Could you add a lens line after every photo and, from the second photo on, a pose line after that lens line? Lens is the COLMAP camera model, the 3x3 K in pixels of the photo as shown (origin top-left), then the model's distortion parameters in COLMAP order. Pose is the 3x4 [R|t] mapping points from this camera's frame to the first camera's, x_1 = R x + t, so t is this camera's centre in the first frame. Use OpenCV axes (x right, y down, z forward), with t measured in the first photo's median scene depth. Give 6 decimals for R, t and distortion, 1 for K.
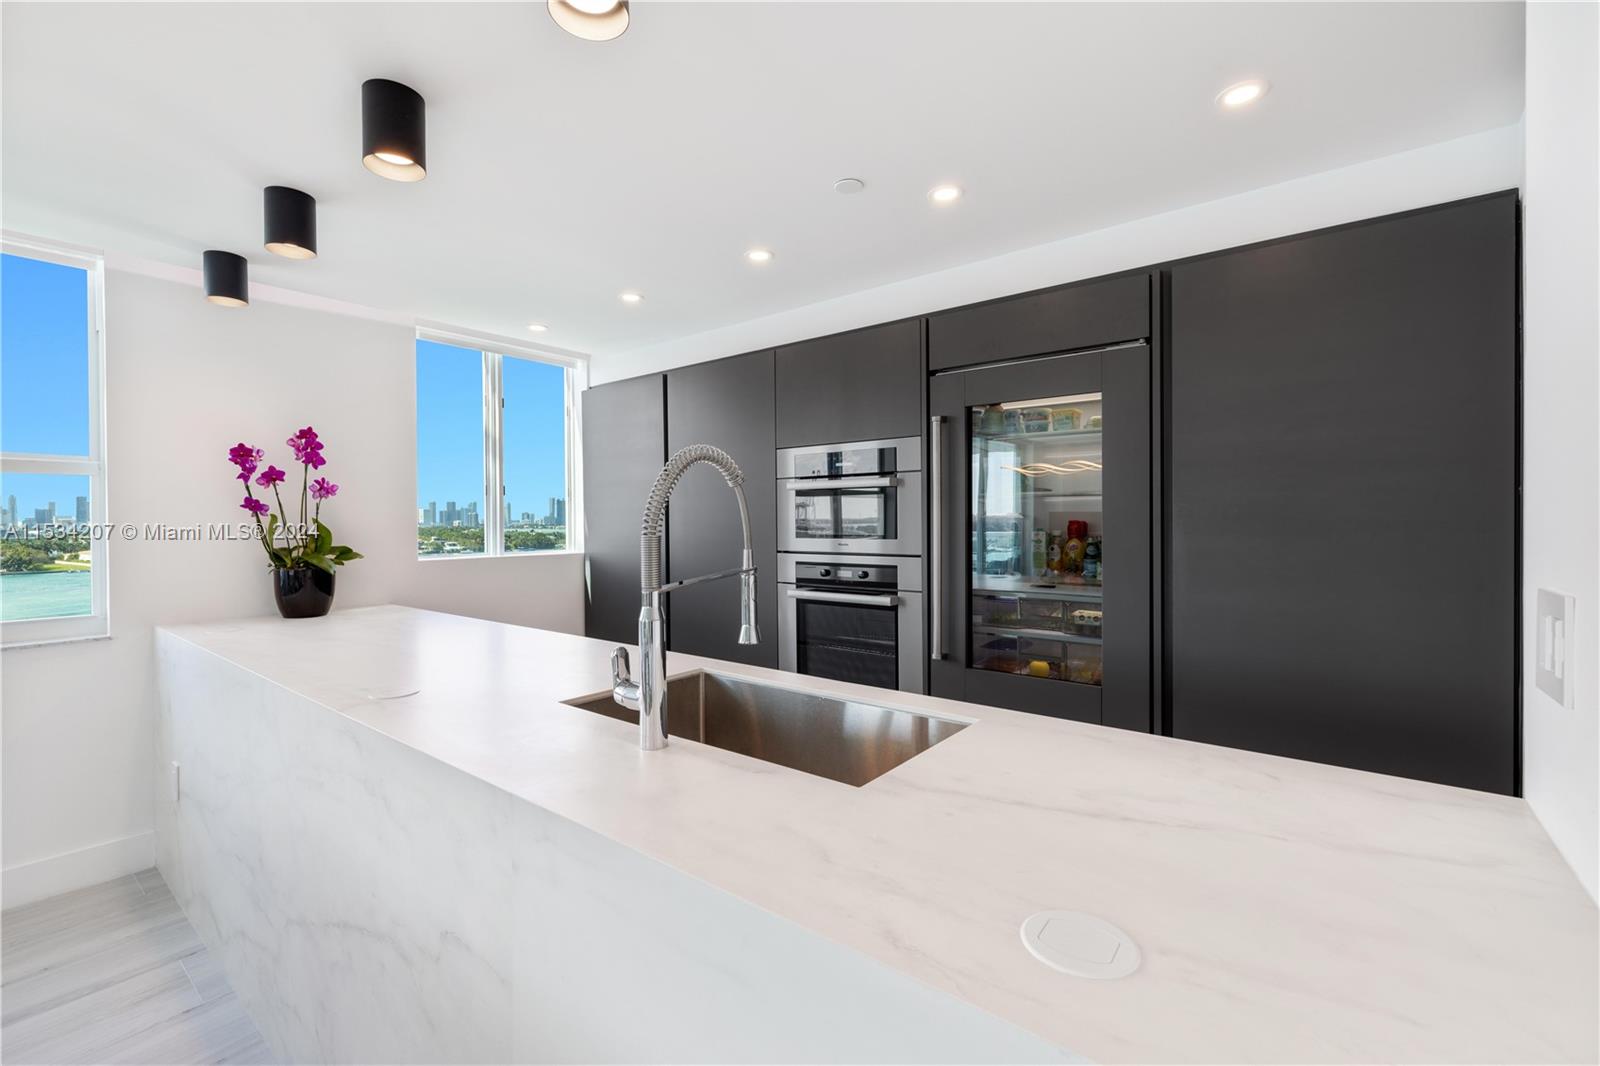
lens RADIAL K [[691.1, 0, 803.6], [0, 691.1, 516.3], [0, 0, 1]] dist [0.001312, 0.003330]
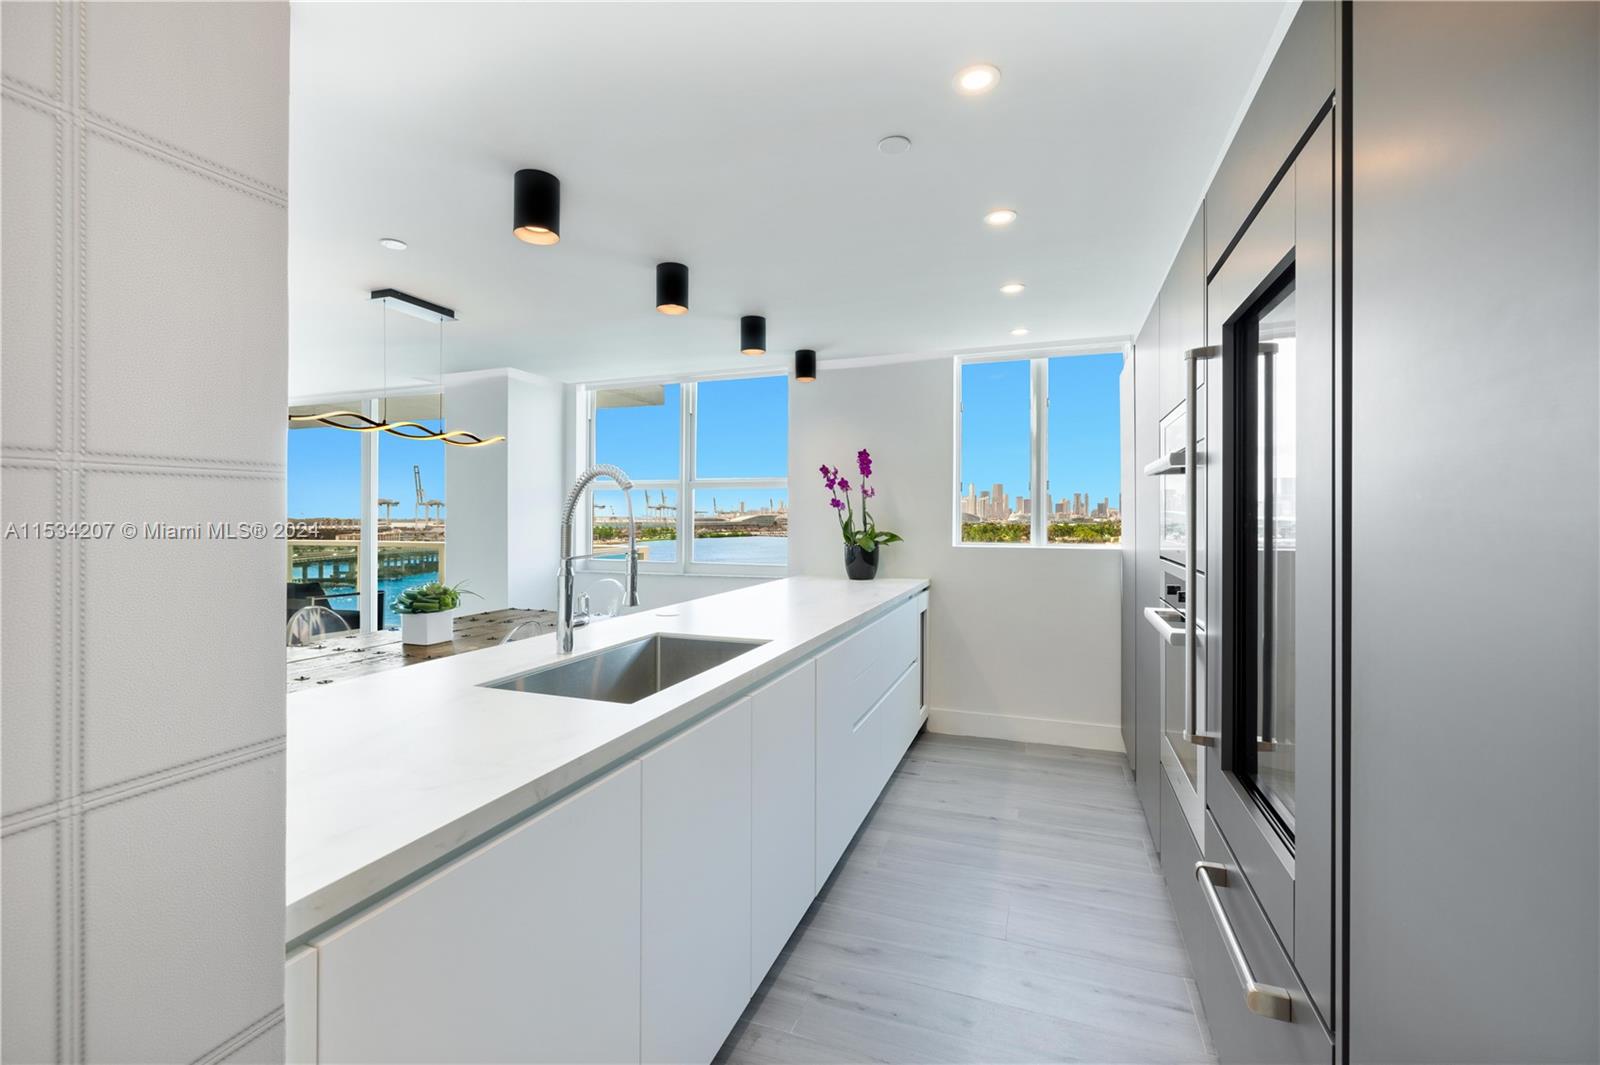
lens RADIAL K [[691.1, 0, 792.5], [0, 691.1, 527.1], [0, 0, 1]] dist [0.001312, 0.003330]
pose [[0.314021, 0.022792, -0.949142, 0.624718], [0.004177, 0.999669, 0.025388, -0.002973], [0.949407, -0.011937, 0.313822, 0.401379]]
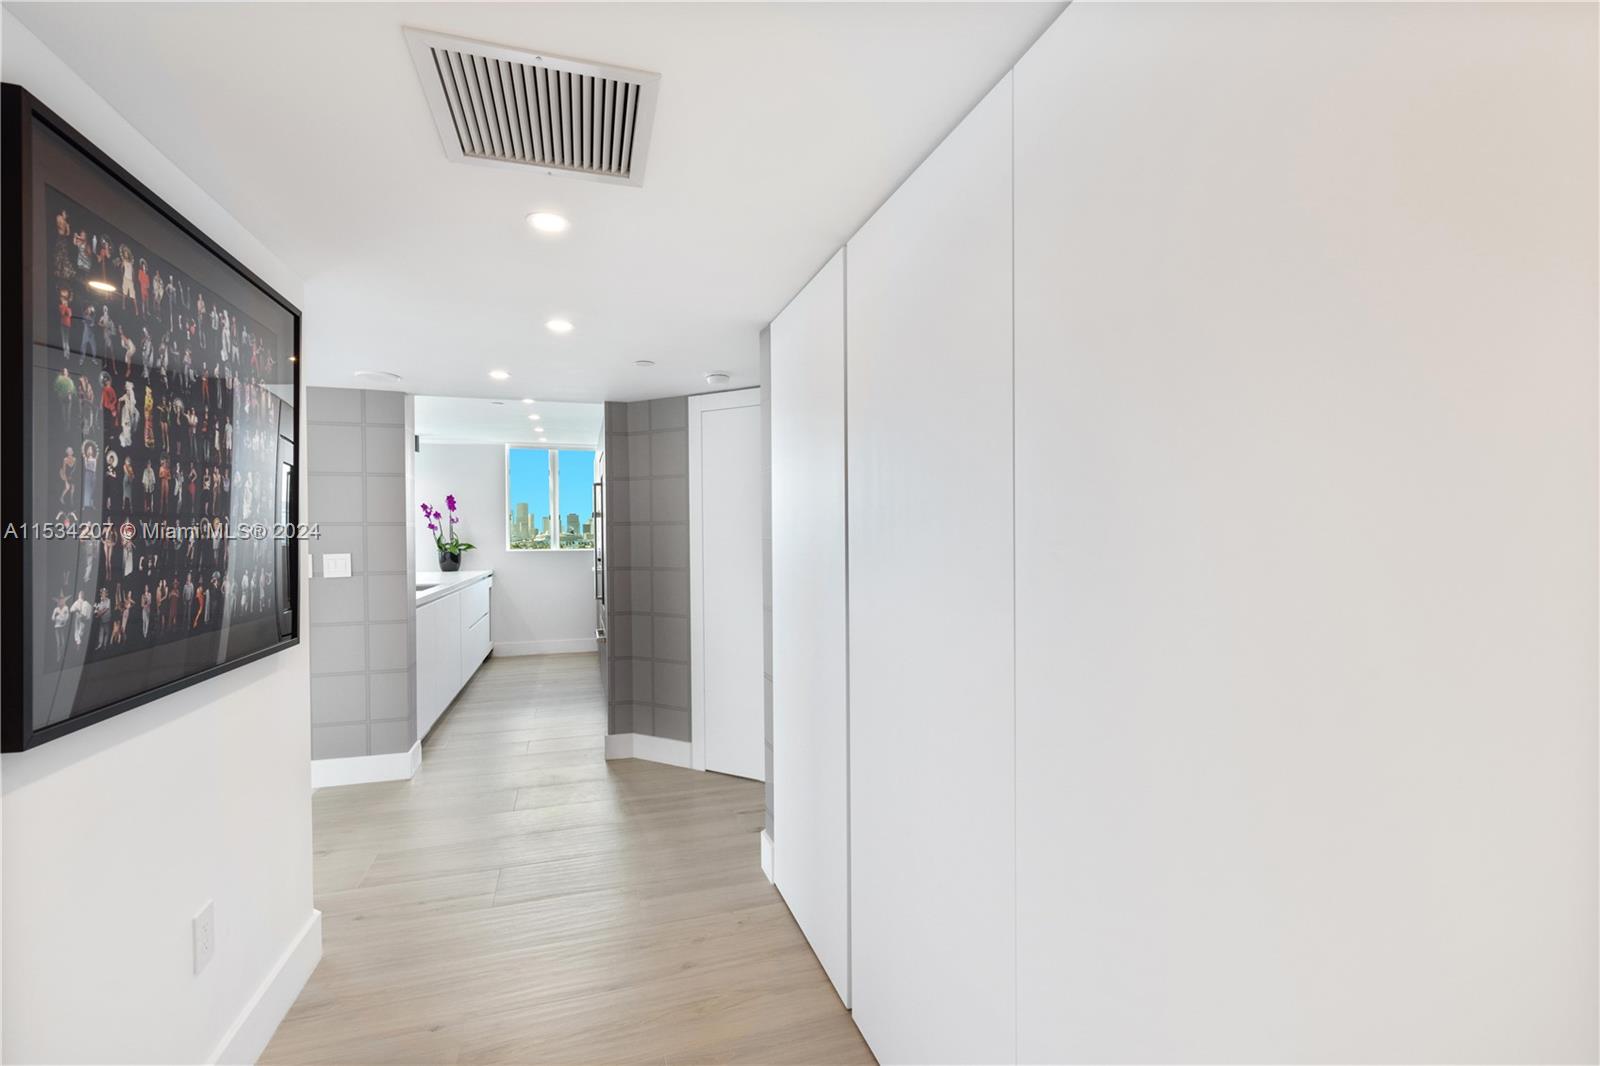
lens RADIAL K [[691.1, 0, 799.2], [0, 691.1, 532.6], [0, 0, 1]] dist [0.001312, 0.003330]
pose [[0.834841, -0.000696, -0.550491, 1.697666], [0.005986, 0.999952, 0.007814, -0.005923], [0.550459, -0.009818, 0.834804, -0.382584]]
